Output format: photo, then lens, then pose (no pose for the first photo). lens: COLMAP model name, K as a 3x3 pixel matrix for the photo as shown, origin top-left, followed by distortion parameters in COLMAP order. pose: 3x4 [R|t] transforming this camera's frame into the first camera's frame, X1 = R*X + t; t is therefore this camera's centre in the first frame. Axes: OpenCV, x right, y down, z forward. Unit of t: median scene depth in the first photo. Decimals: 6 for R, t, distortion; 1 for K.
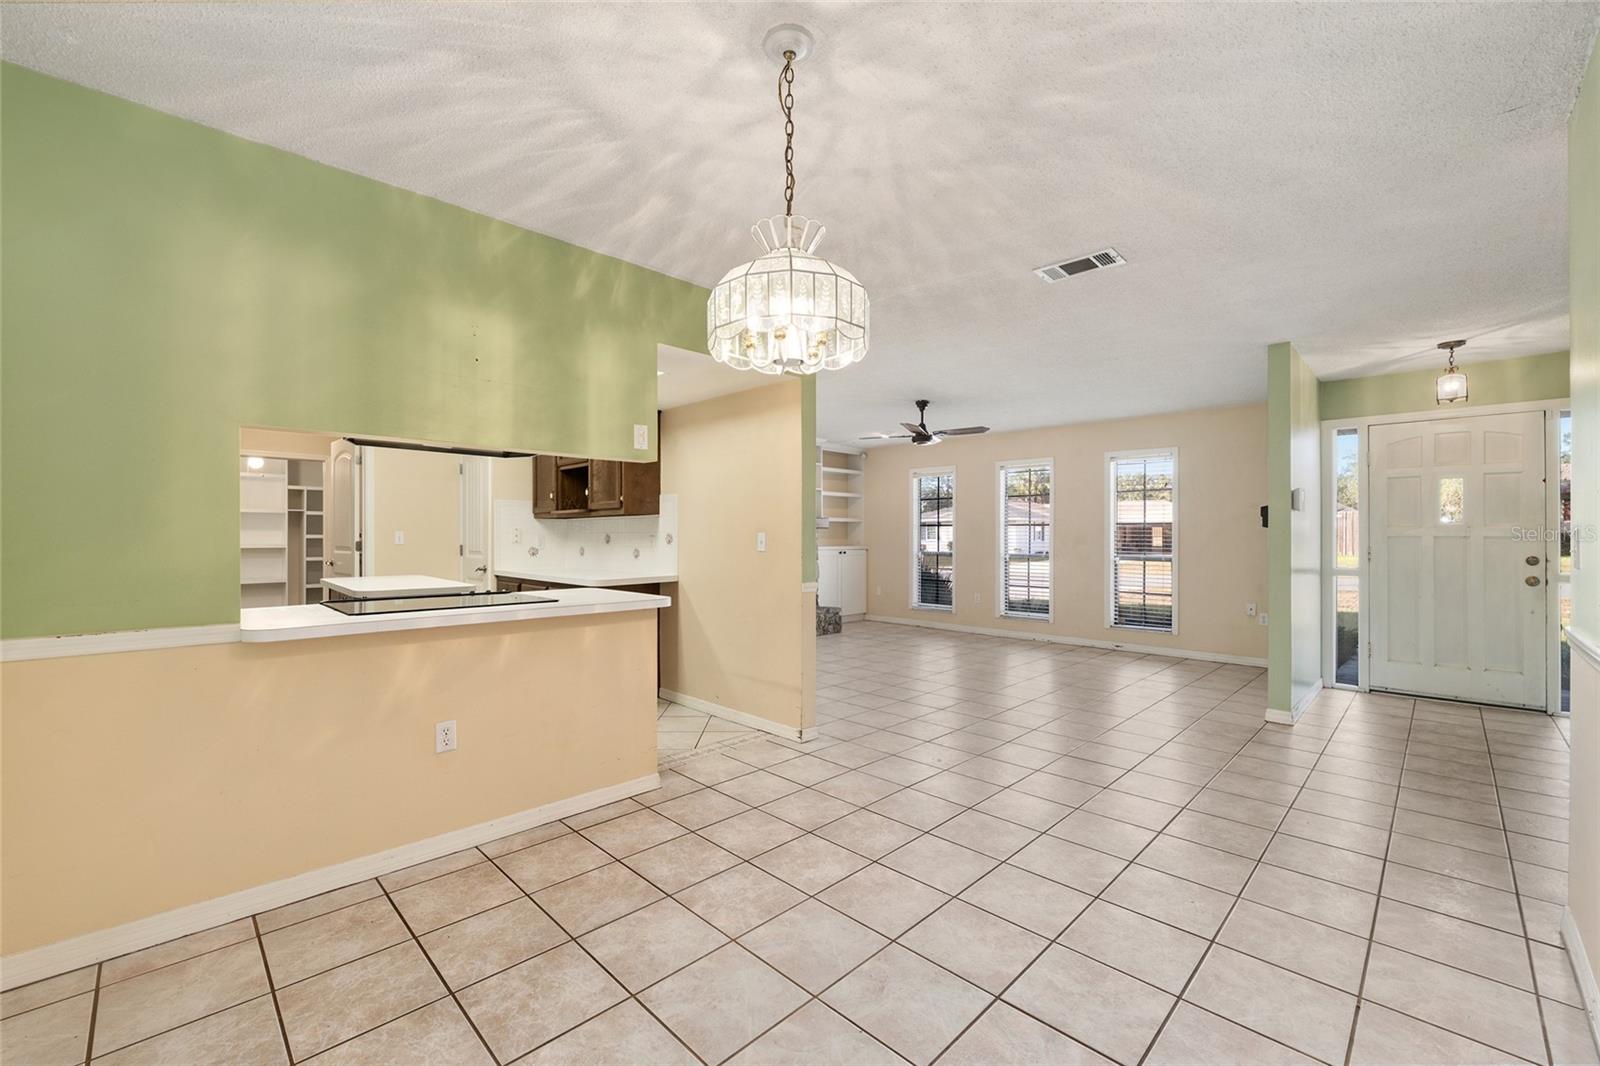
lens RADIAL K [[658.9, 0, 799.5], [0, 658.9, 531.8], [0, 0, 1]] dist [-0.006331, -0.000264]
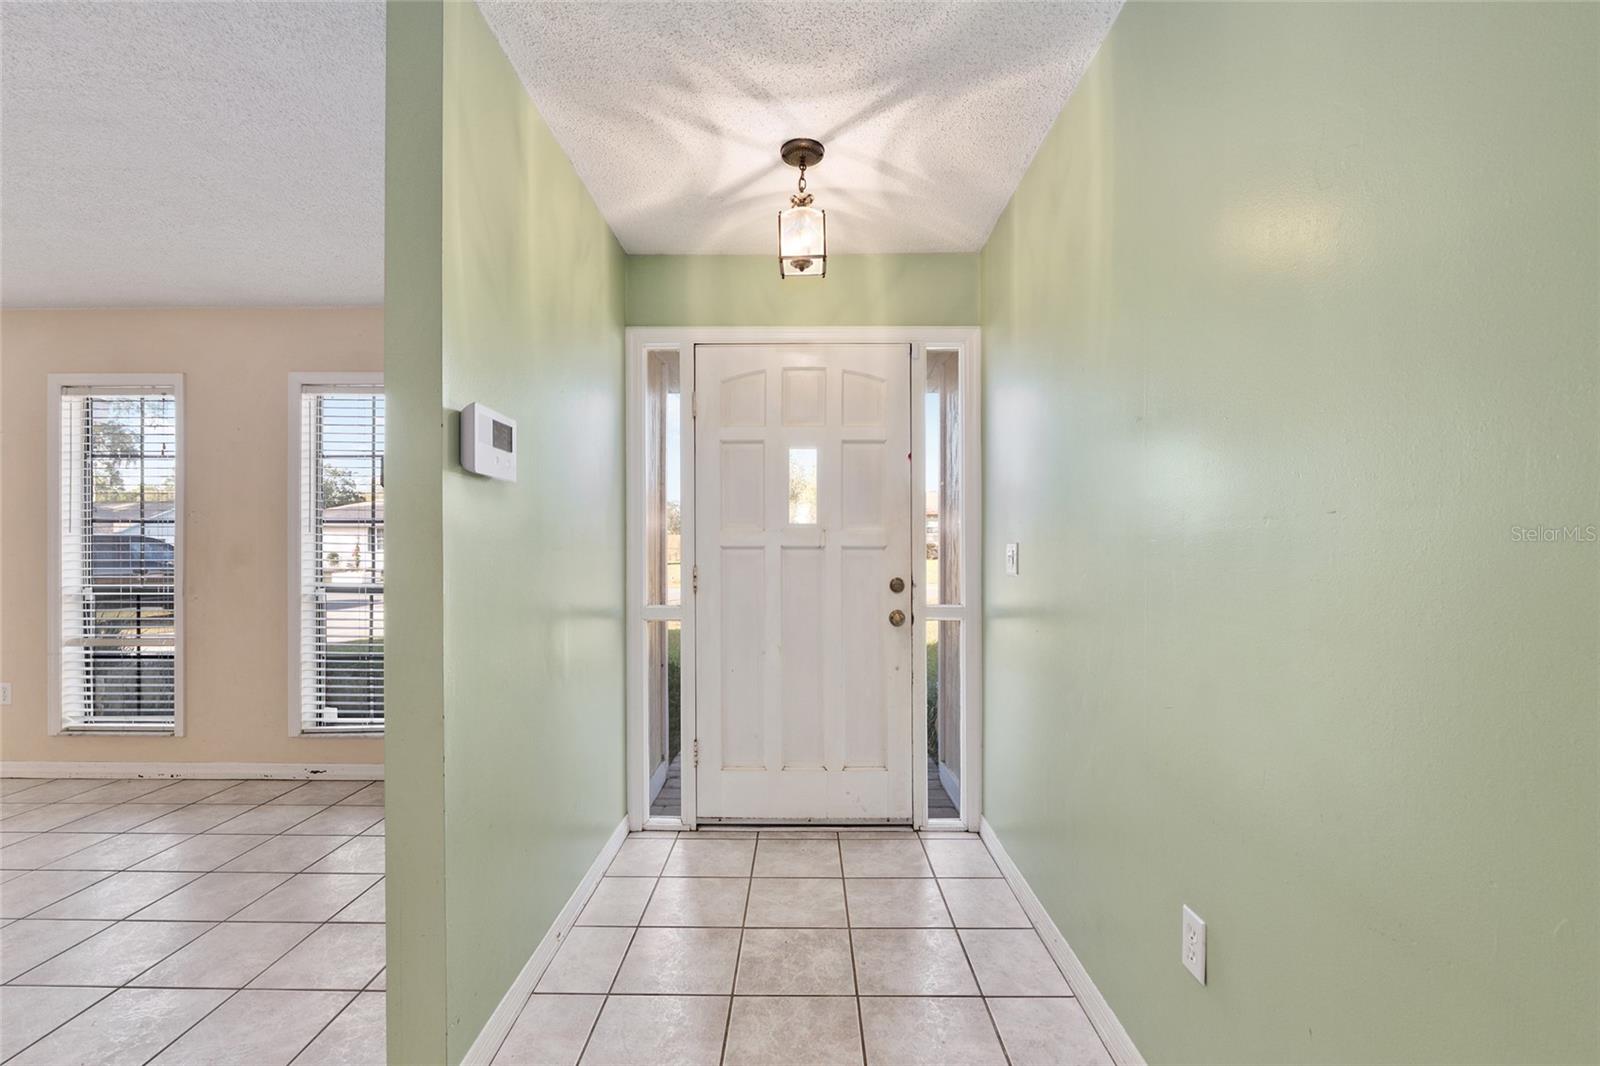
lens RADIAL K [[687.8, 0, 804.4], [0, 687.8, 546.7], [0, 0, 1]] dist [-0.008265, 0.000384]
pose [[0.715231, -0.004473, 0.698874, 0.443572], [-0.002961, 0.999951, 0.009431, 0.001411], [-0.698882, -0.008815, 0.715183, 0.437643]]
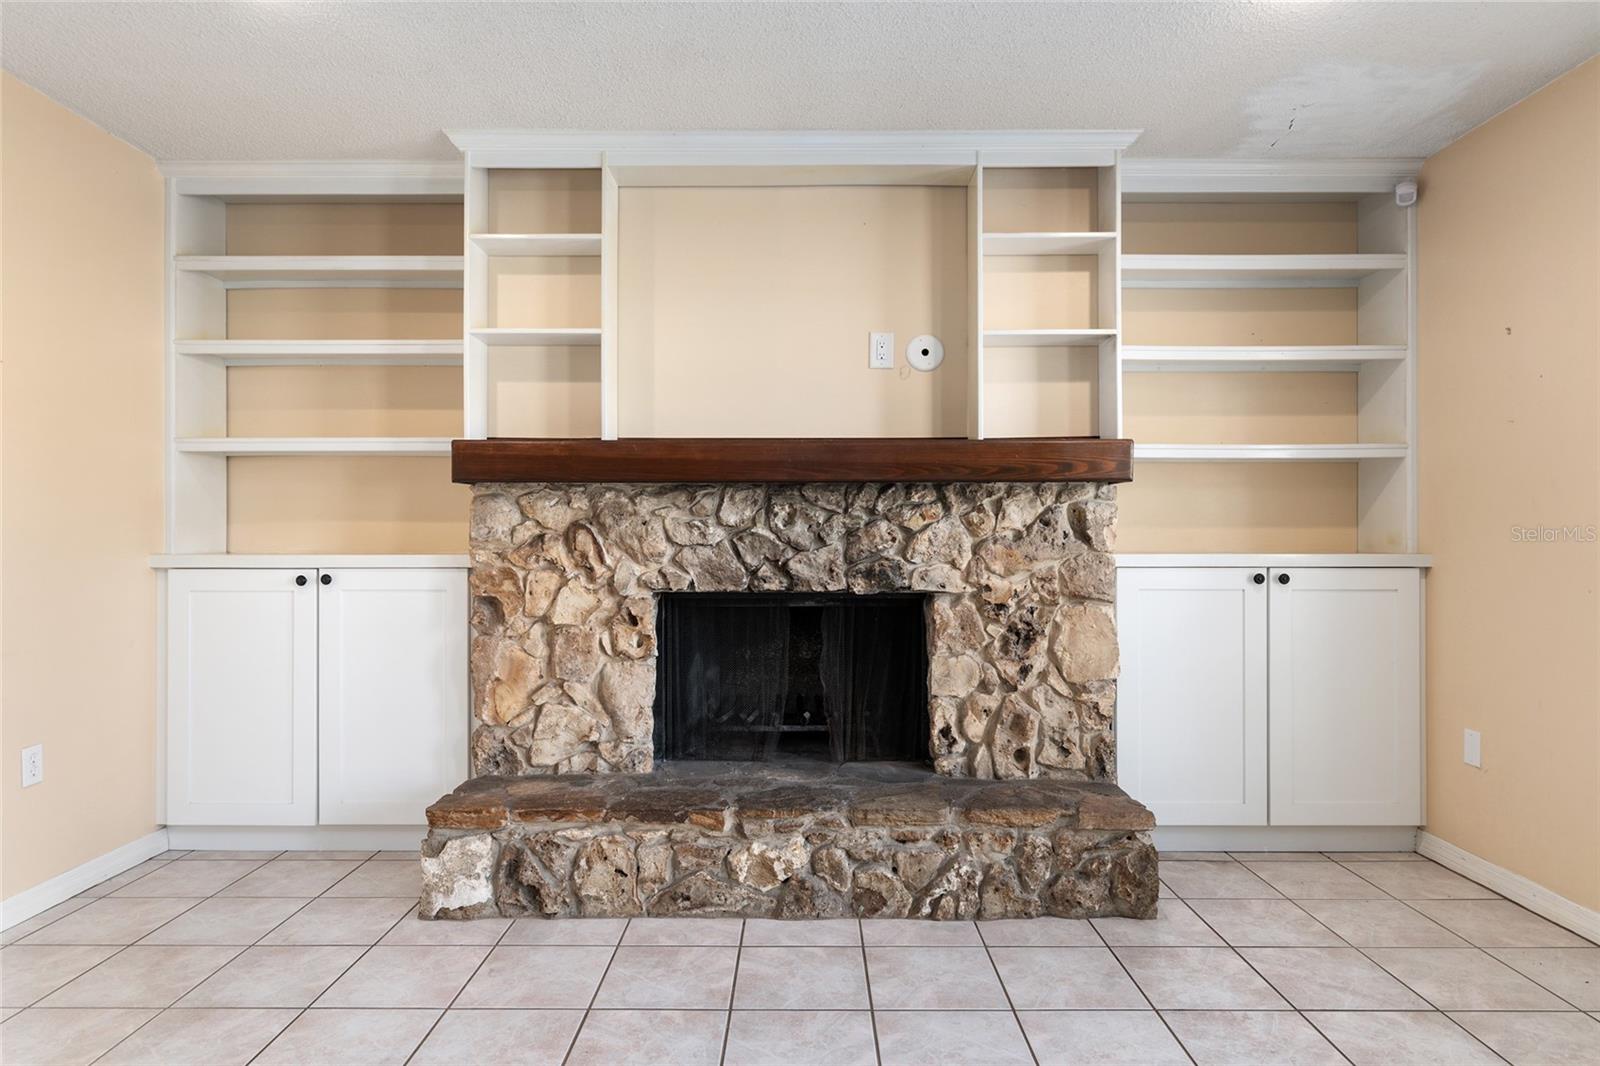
lens RADIAL K [[913.9, 0, 802.8], [0, 913.9, 537.8], [0, 0, 1]] dist [0.000364, -0.000728]
pose [[0.698077, -0.001181, -0.716022, 0.279980], [0.007099, 0.999961, 0.005272, 0.018747], [0.715988, -0.008763, 0.698058, 0.910445]]
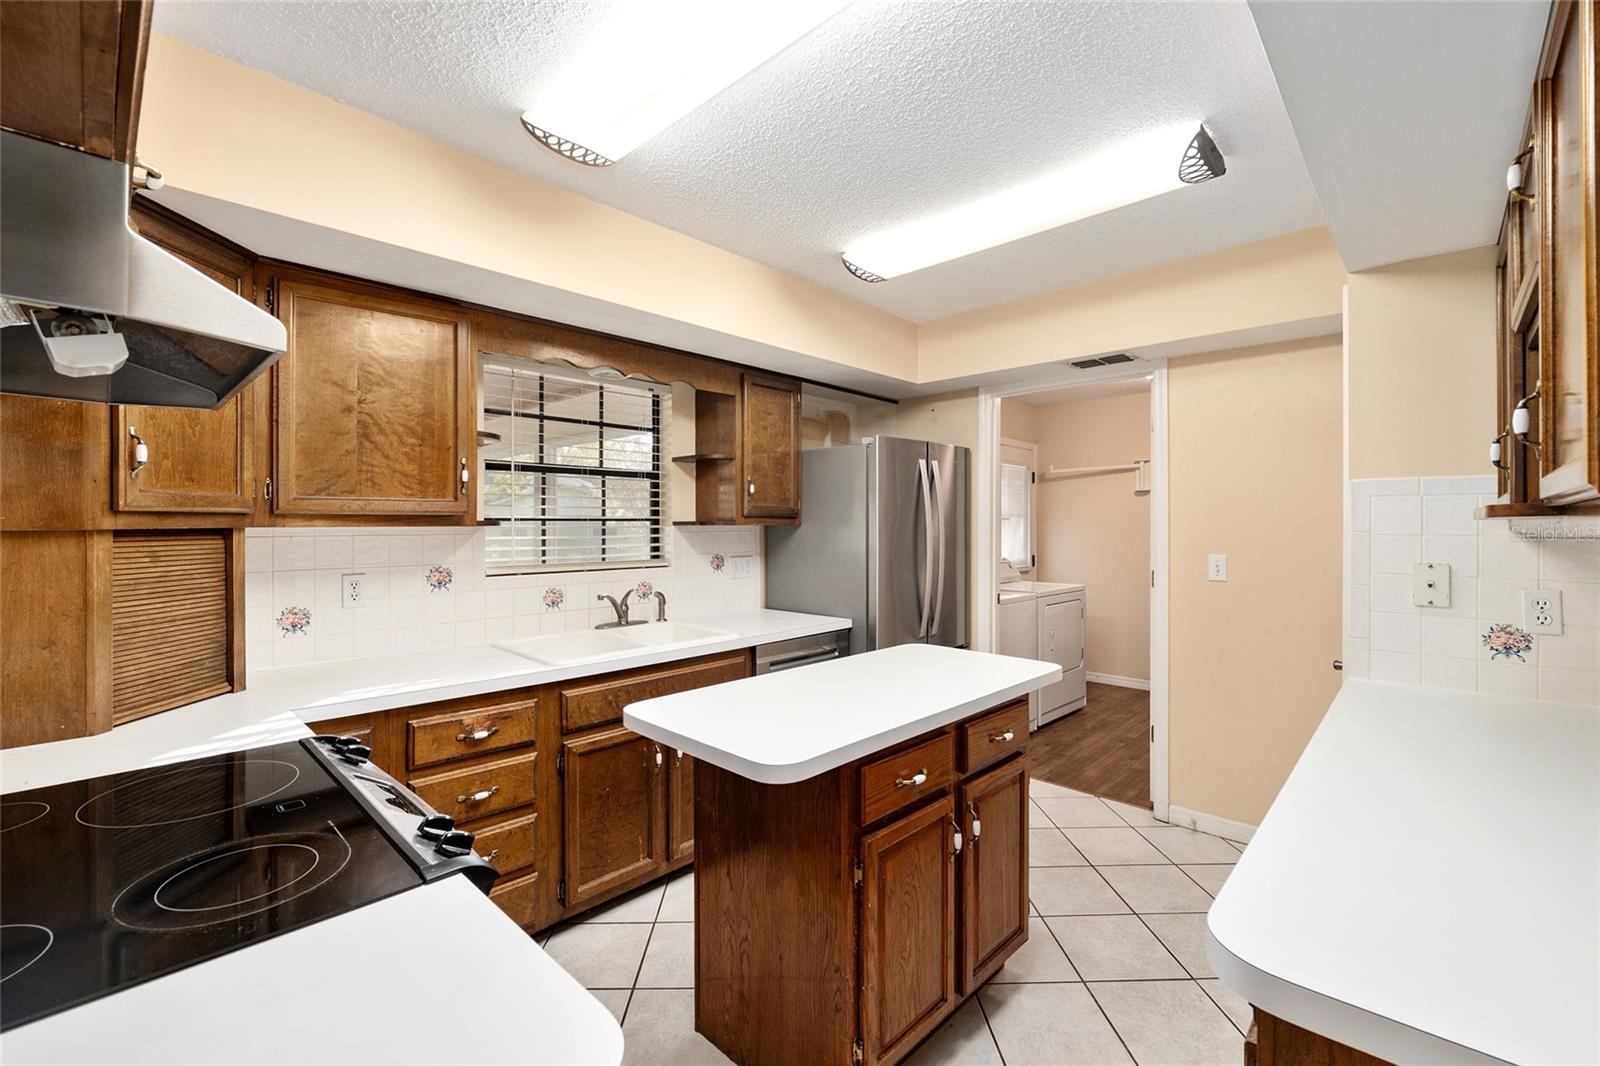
lens RADIAL K [[687.8, 0, 792.3], [0, 687.8, 524.1], [0, 0, 1]] dist [-0.008265, 0.000384]
pose [[0.019124, -0.002910, -0.999813, -0.091297], [0.006181, 0.999977, -0.002793, -0.023188], [0.999798, -0.006126, 0.019141, 0.624810]]
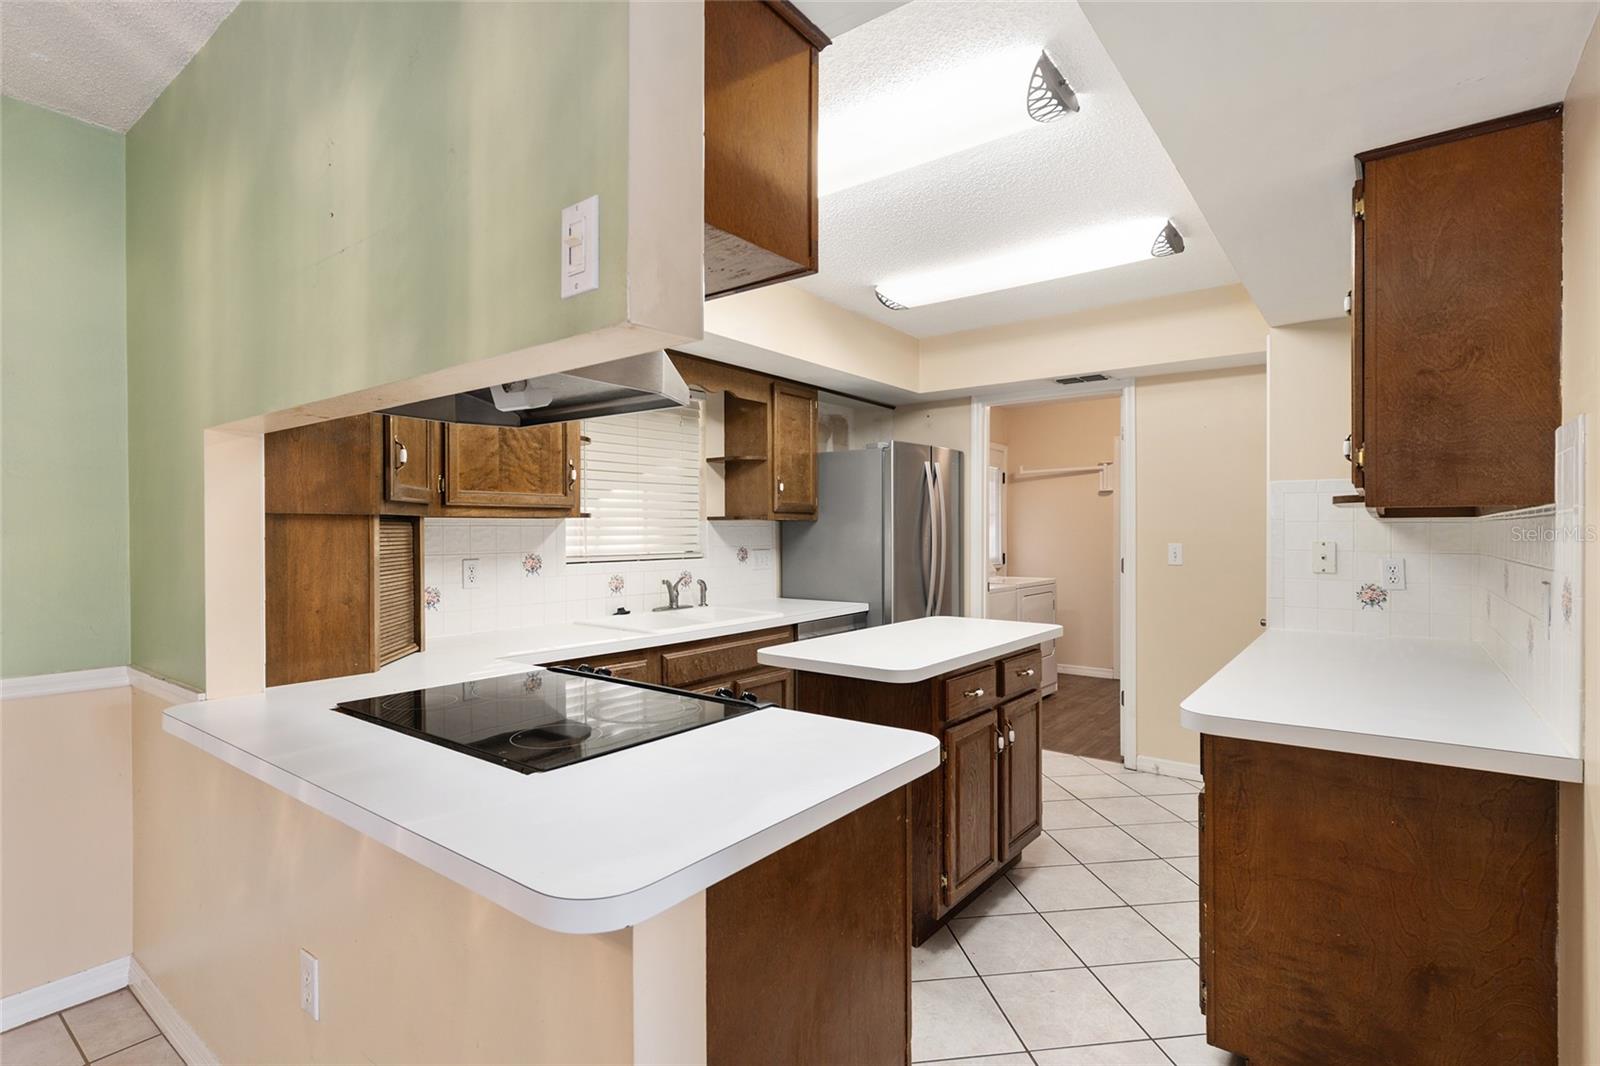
lens RADIAL K [[785.5, 0, 800.1], [0, 785.5, 532.8], [0, 0, 1]] dist [0.005341, -0.001631]
pose [[0.136262, 0.000513, -0.990673, 0.049575], [0.008800, 0.999960, 0.001728, -0.013832], [0.990634, -0.008953, 0.136252, 0.527032]]
